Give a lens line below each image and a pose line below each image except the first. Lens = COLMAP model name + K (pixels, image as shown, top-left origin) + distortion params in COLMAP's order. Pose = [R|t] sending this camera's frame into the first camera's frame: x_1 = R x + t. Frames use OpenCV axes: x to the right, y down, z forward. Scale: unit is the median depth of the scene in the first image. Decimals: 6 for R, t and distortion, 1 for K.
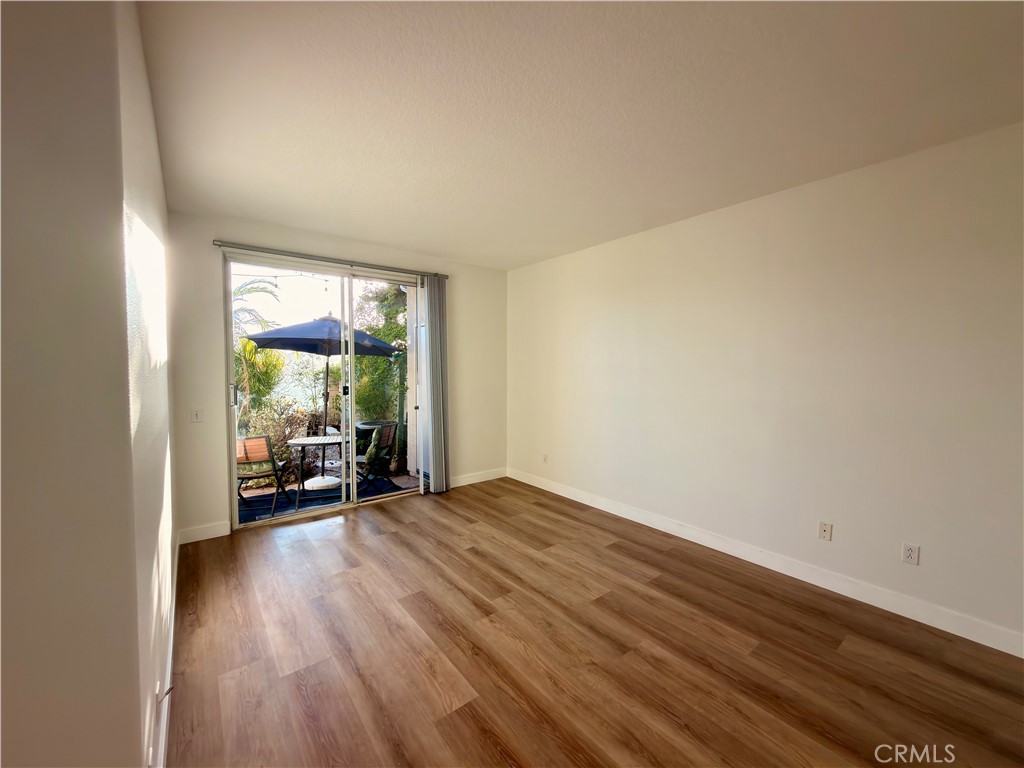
lens RADIAL K [[408.8, 0, 513.0], [0, 408.8, 383.9], [0, 0, 1]] dist [-0.001825, 0.000240]
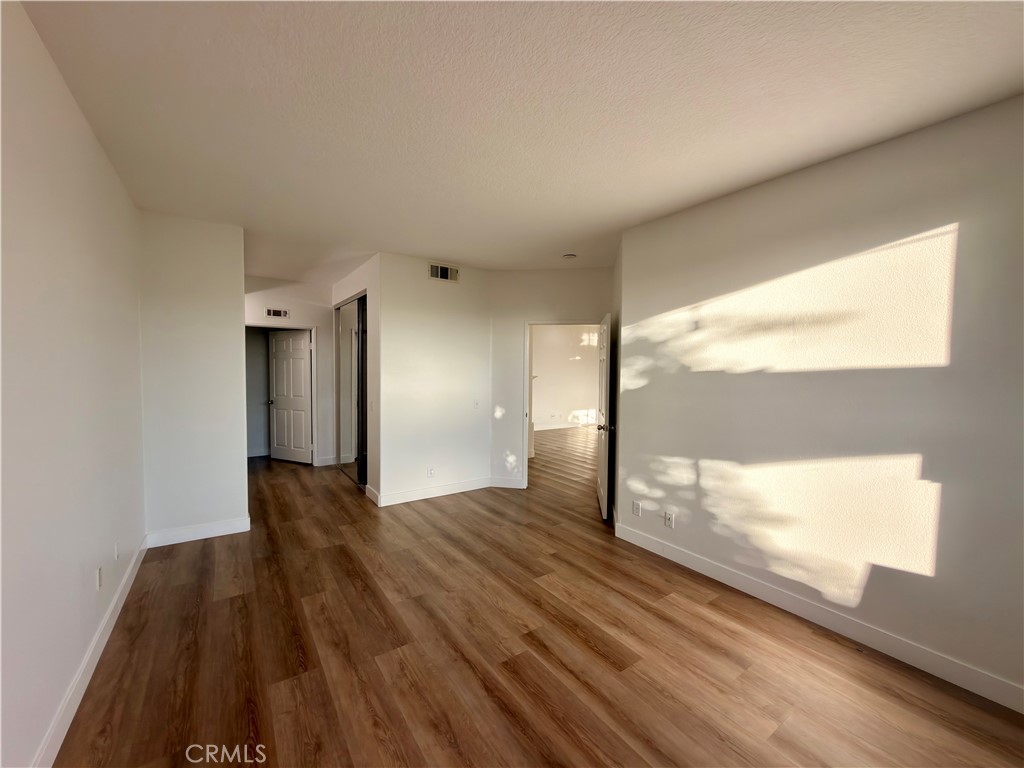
lens RADIAL K [[408.8, 0, 507.9], [0, 408.8, 380.6], [0, 0, 1]] dist [-0.001825, 0.000240]
pose [[-0.997458, -0.014126, 0.069847, -0.055887], [-0.009035, 0.997315, 0.072671, -0.072823], [-0.070686, 0.071855, -0.994907, 1.574594]]
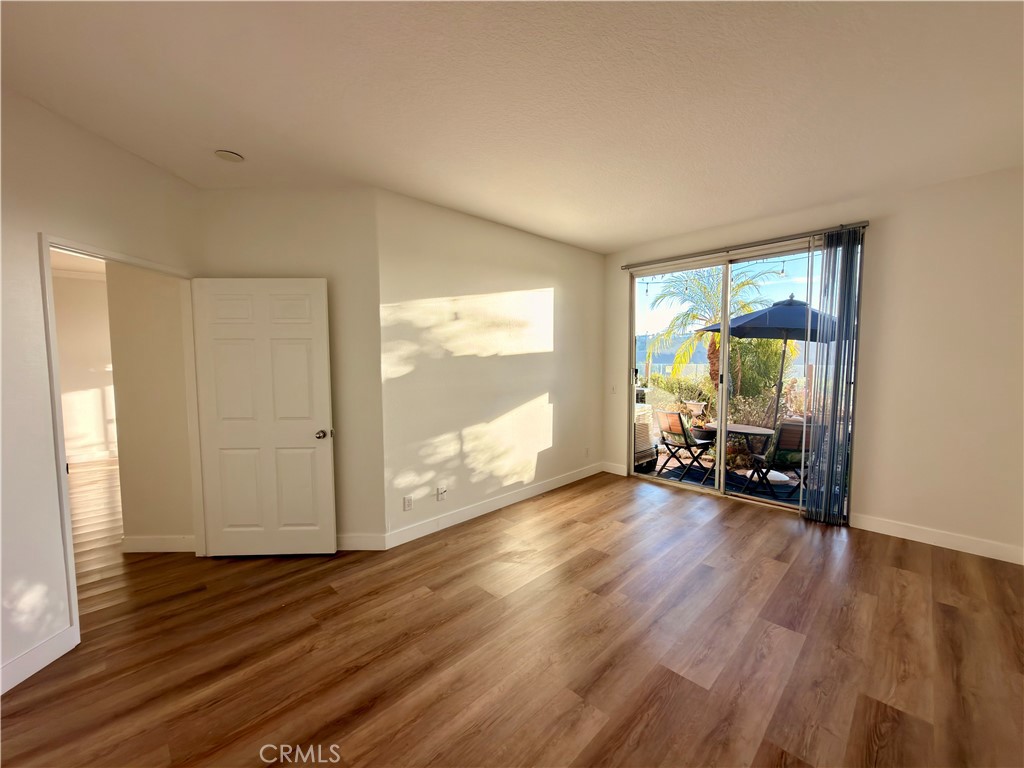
lens RADIAL K [[408.8, 0, 512.1], [0, 408.8, 389.3], [0, 0, 1]] dist [-0.001825, 0.000240]
pose [[0.104882, 0.076240, -0.991558, 0.760650], [-0.033465, 0.996763, 0.073100, -0.021256], [0.993921, 0.025516, 0.107094, 0.547611]]
